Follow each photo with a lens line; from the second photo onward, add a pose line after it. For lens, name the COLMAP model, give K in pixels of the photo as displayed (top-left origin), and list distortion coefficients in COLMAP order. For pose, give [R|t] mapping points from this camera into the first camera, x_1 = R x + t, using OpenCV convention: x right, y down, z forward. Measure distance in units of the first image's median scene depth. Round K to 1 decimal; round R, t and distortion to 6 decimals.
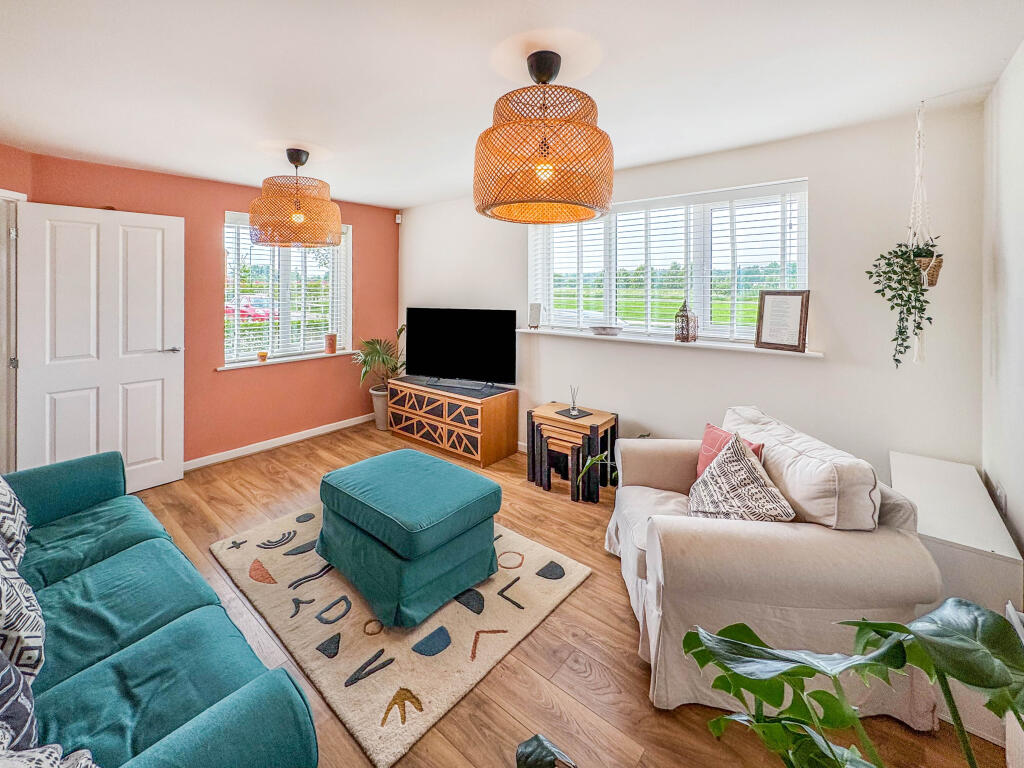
lens RADIAL K [[434.0, 0, 511.0], [0, 434.0, 348.1], [0, 0, 1]] dist [0.000148, -0.000001]
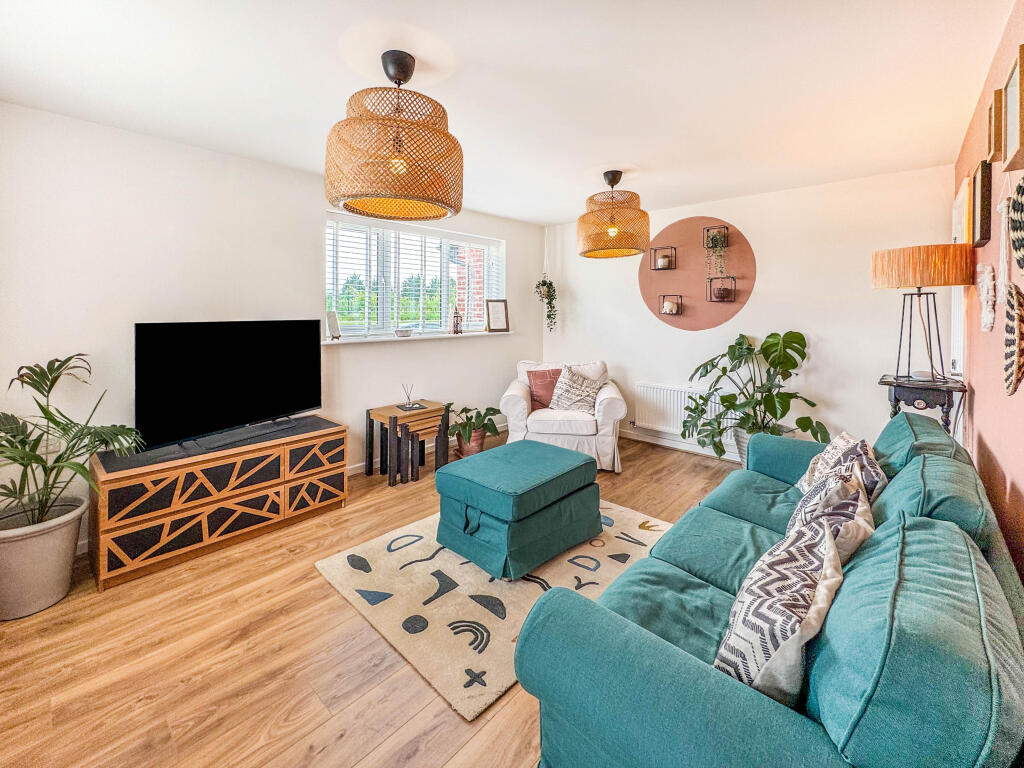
lens RADIAL K [[413.6, 0, 512.0], [0, 413.6, 384.0], [0, 0, 1]] dist [0.000217, -0.000018]
pose [[0.058263, -0.176407, 0.982591, -0.783976], [0.138941, 0.976117, 0.167006, -0.045942], [-0.988585, 0.126791, 0.081382, 0.570707]]
